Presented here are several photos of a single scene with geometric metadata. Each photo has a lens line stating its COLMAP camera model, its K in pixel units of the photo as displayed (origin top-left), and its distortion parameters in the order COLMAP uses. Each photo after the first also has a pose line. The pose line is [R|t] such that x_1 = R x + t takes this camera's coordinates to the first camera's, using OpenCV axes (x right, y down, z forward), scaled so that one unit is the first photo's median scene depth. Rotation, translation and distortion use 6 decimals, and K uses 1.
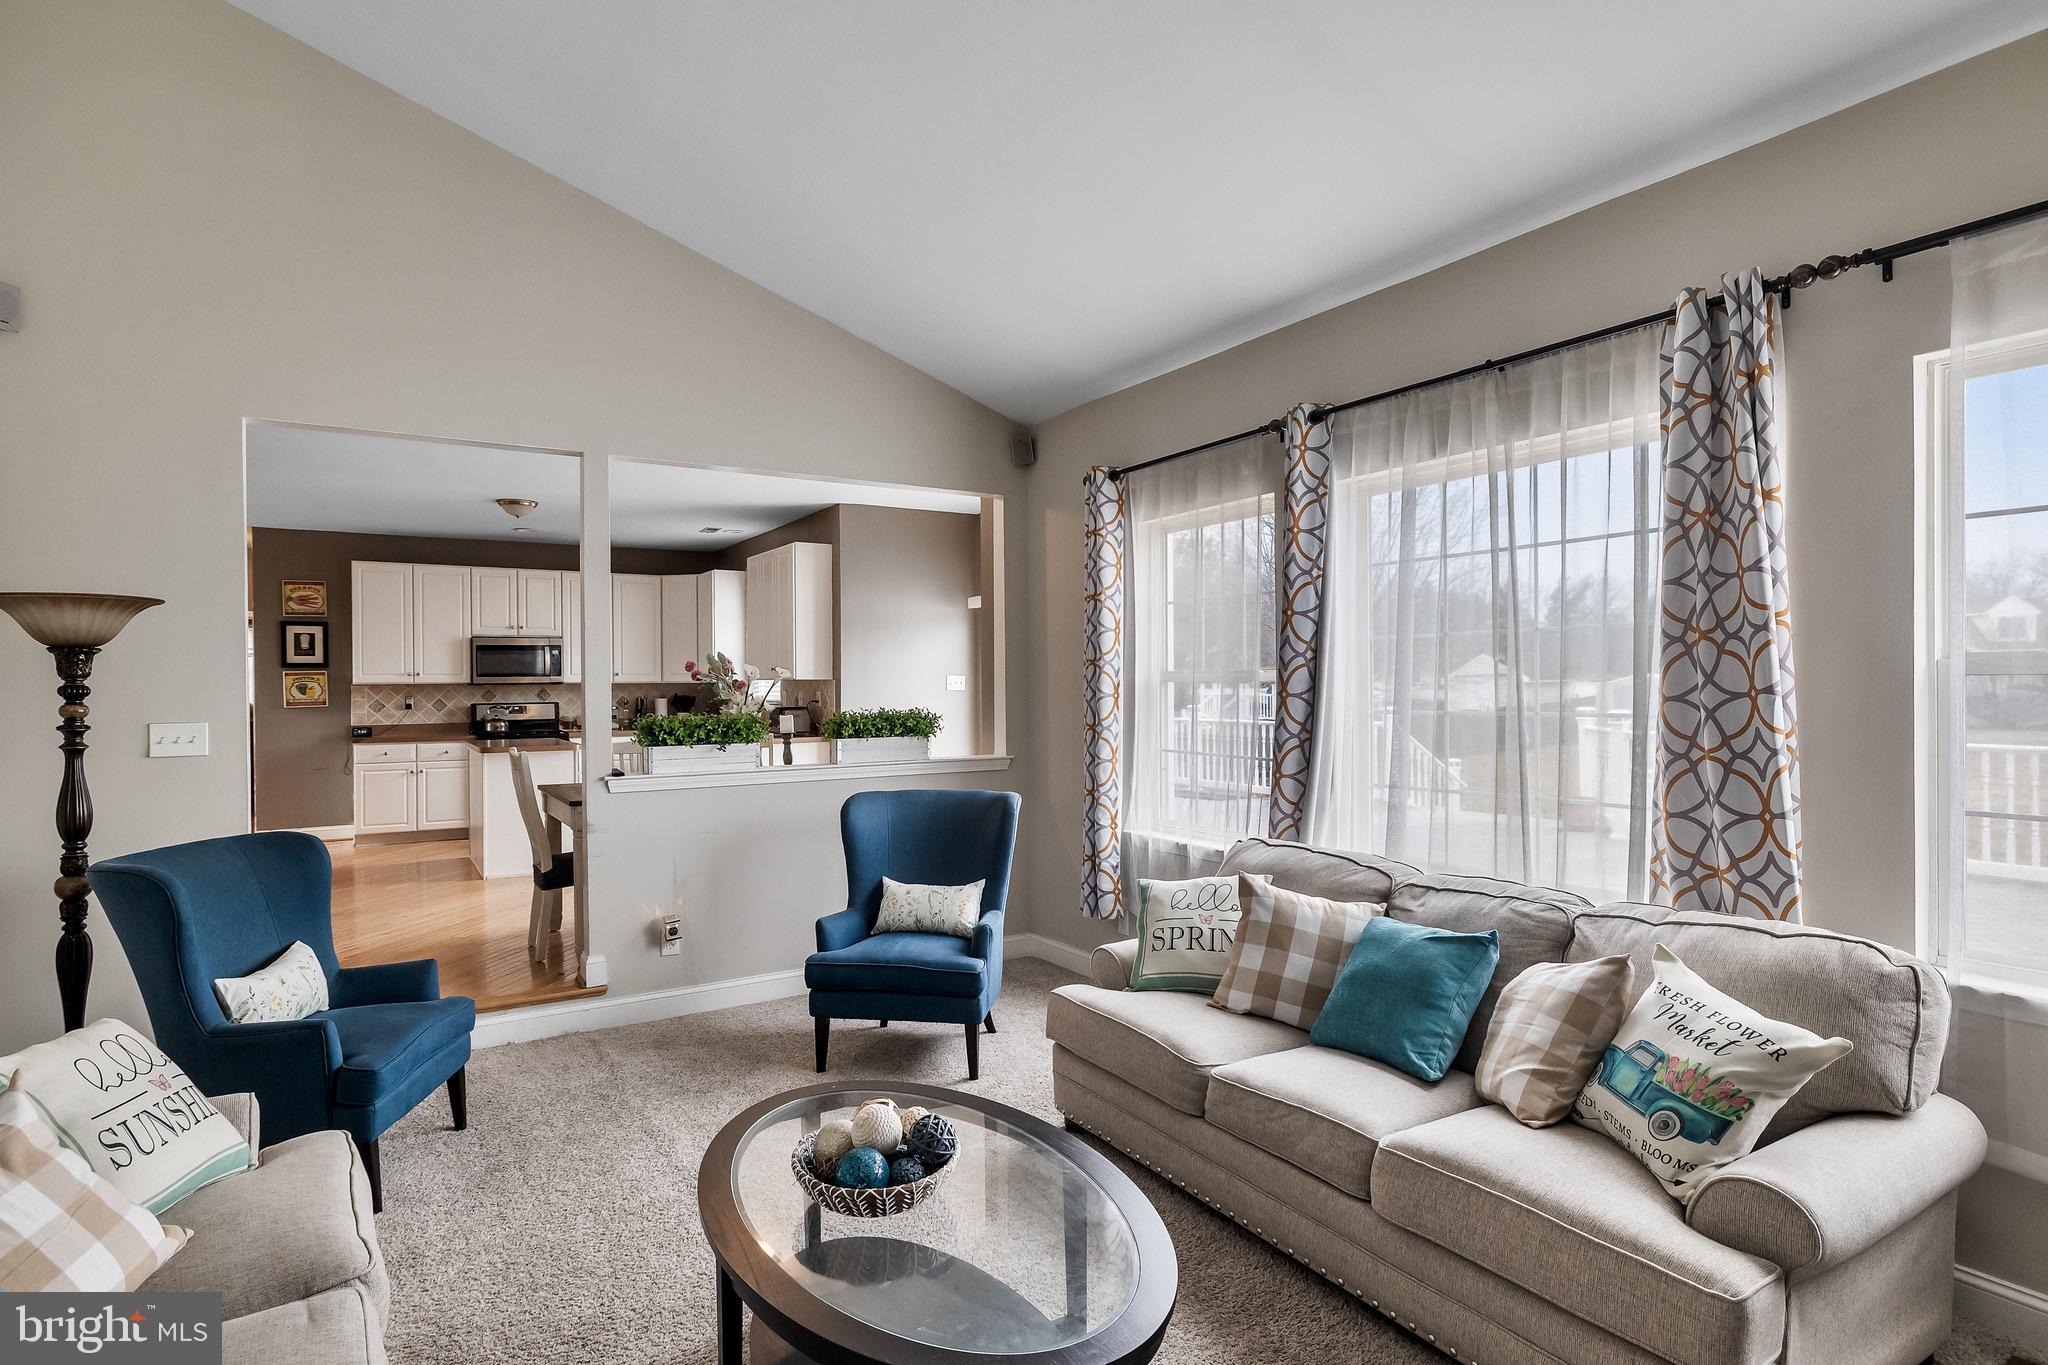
lens RADIAL K [[1037.8, 0, 1015.6], [0, 1037.8, 688.1], [0, 0, 1]] dist [-0.002916, 0.002871]
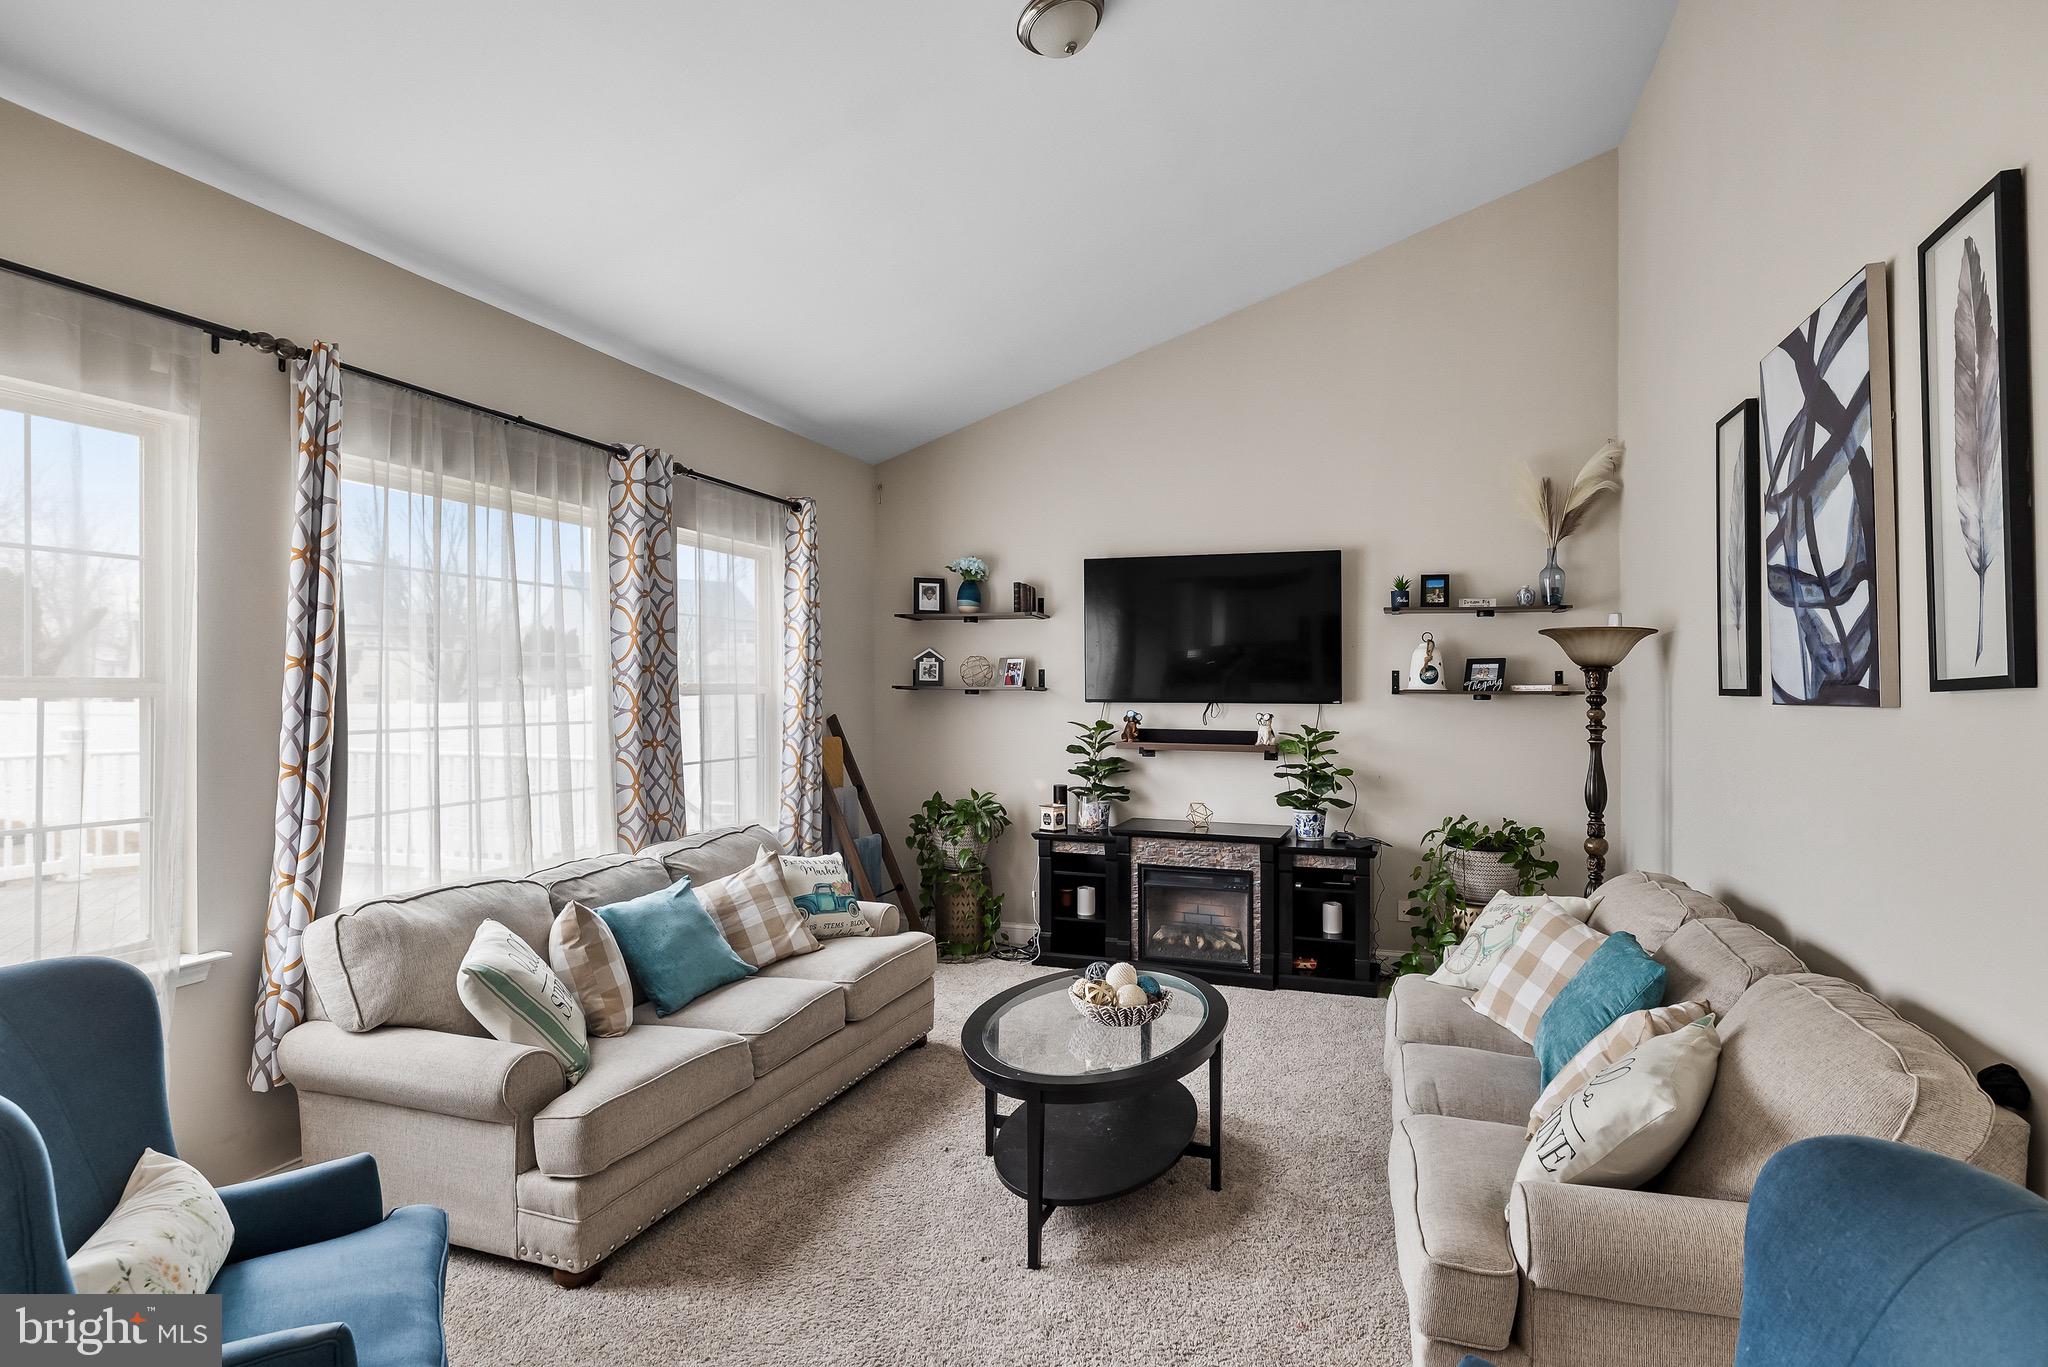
lens RADIAL K [[1051.4, 0, 1022.4], [0, 1051.4, 697.0], [0, 0, 1]] dist [-0.004041, 0.000340]
pose [[-0.613101, 0.004657, 0.789991, -0.286635], [0.008128, 0.999967, 0.000413, -0.001416], [-0.789963, 0.006674, -0.613119, 0.461808]]
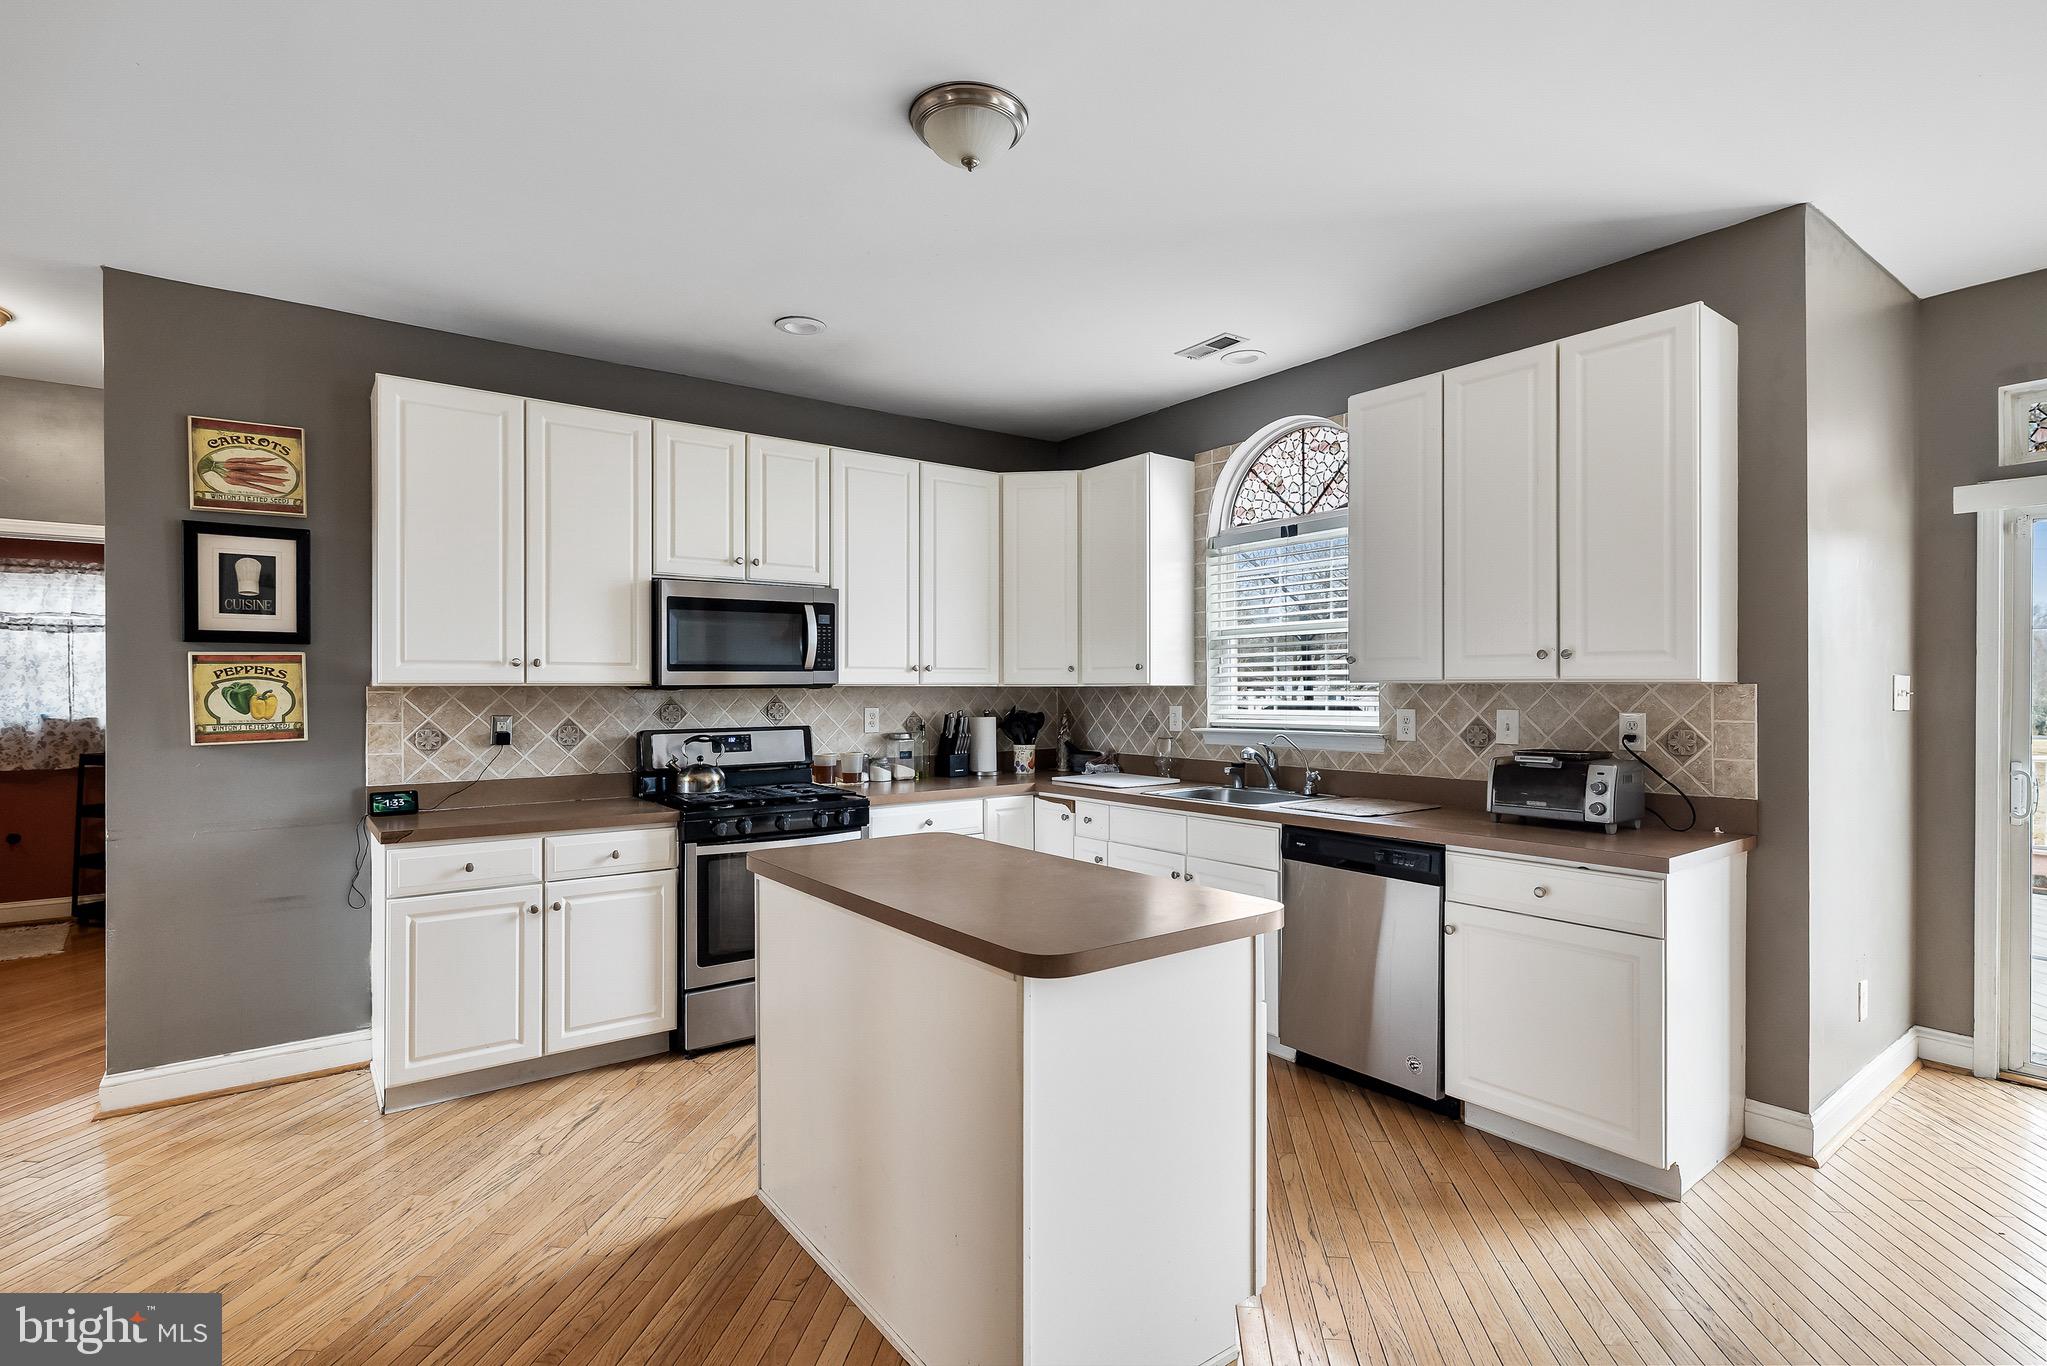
lens RADIAL K [[994.7, 0, 1037.7], [0, 994.7, 688.7], [0, 0, 1]] dist [0.000140, -0.000634]
pose [[0.996381, 0.006498, 0.084754, -0.414015], [-0.006210, 0.999974, -0.003658, -0.002800], [-0.084775, 0.003119, 0.996395, 0.592133]]
